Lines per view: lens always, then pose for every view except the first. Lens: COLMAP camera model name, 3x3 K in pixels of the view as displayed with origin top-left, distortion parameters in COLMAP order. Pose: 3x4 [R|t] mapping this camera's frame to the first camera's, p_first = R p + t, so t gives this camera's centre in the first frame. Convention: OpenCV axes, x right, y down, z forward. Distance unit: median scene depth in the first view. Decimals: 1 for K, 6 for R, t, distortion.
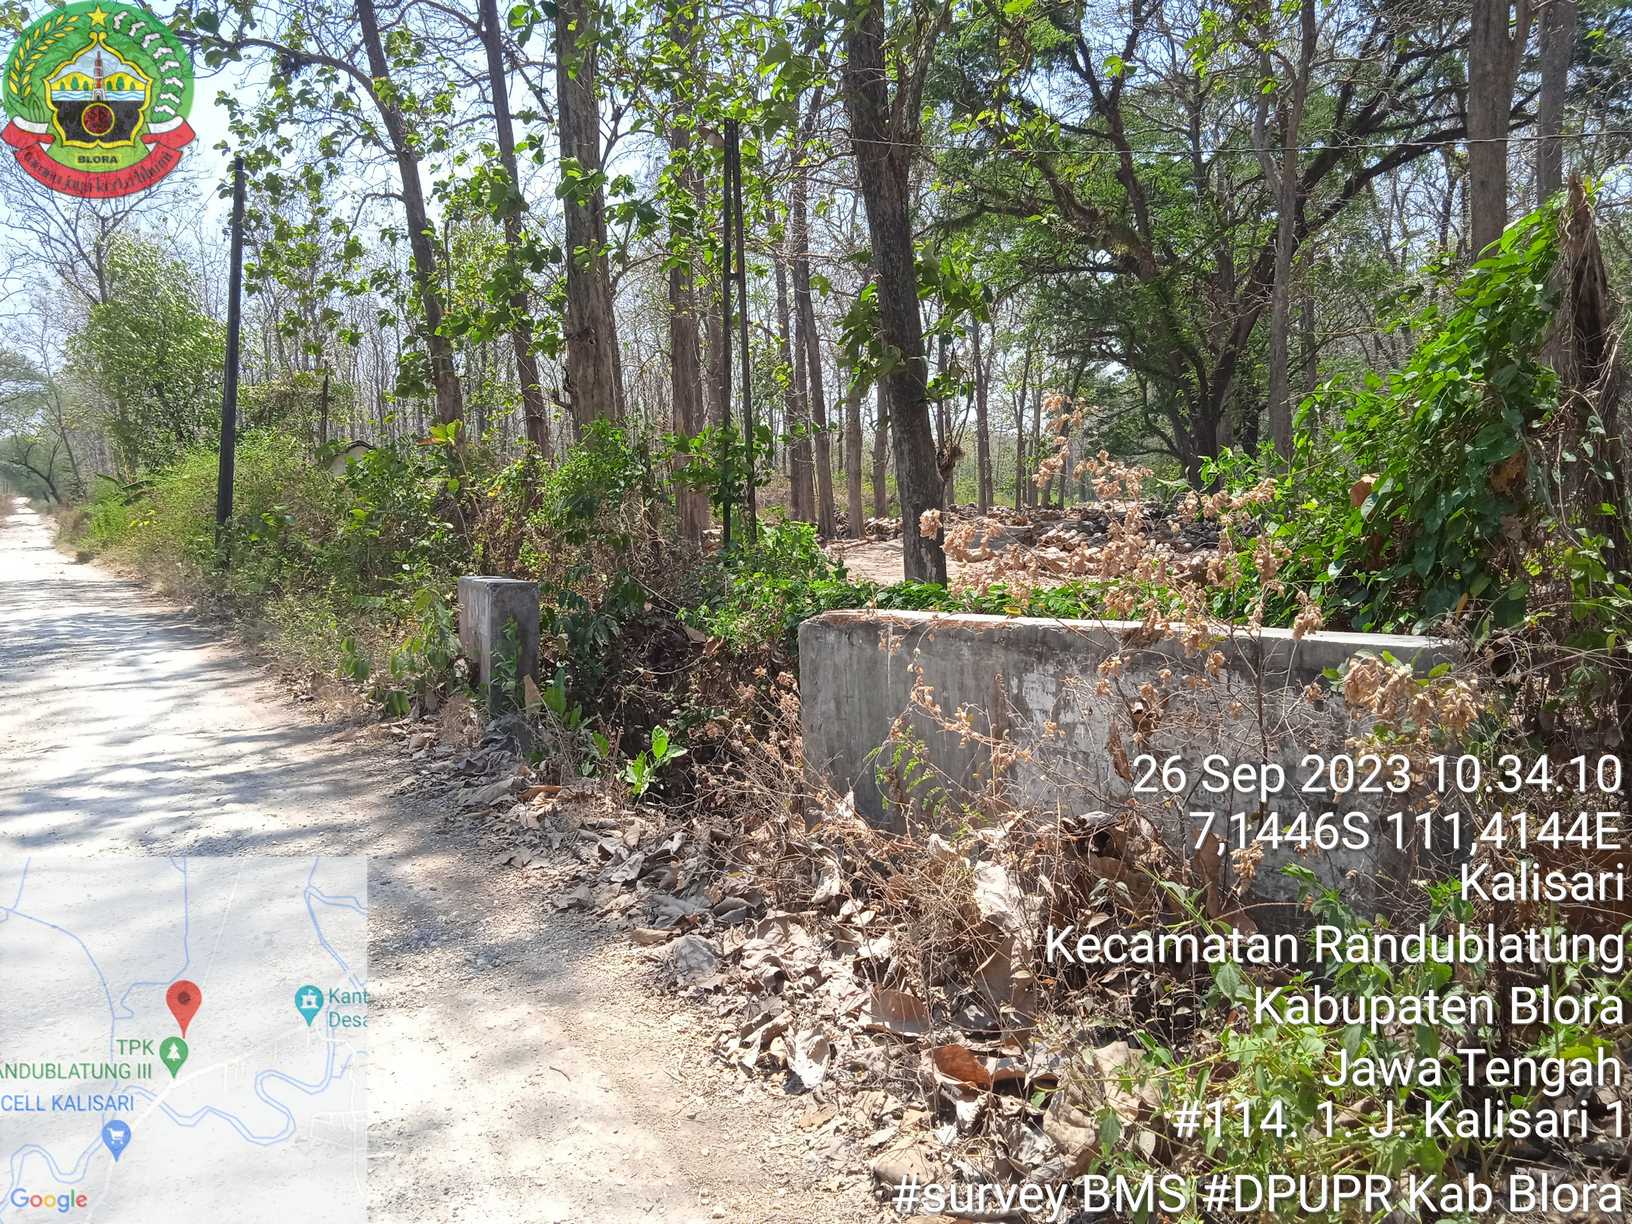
lens RADIAL K [[1328.9, 0, 819.7], [0, 1328.9, 637.6], [0, 0, 1]] dist [0.065285, -0.099008]
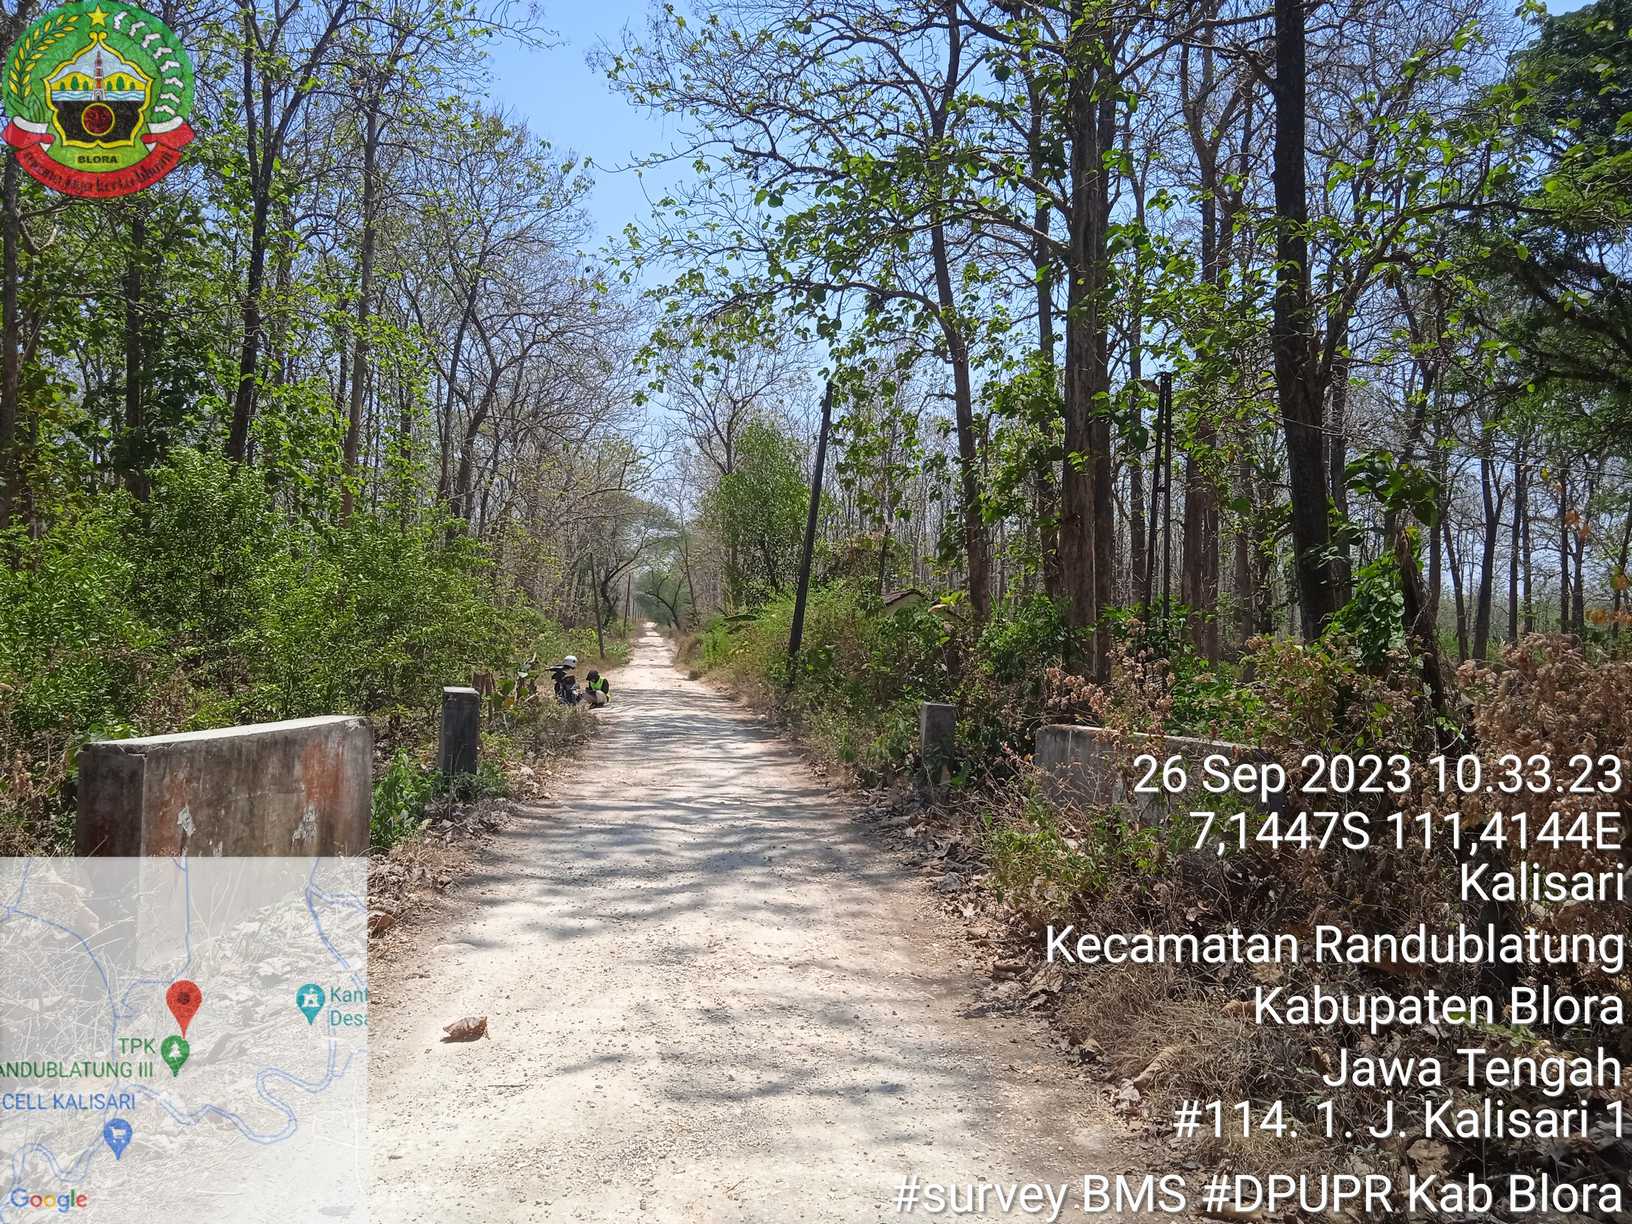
lens RADIAL K [[1328.9, 0, 819.7], [0, 1328.9, 637.6], [0, 0, 1]] dist [0.065285, -0.099008]
pose [[0.917170, 0.052870, -0.394972, 0.099988], [-0.096258, 0.991202, -0.090841, 0.013960], [0.386695, 0.121336, 0.914191, -0.195664]]
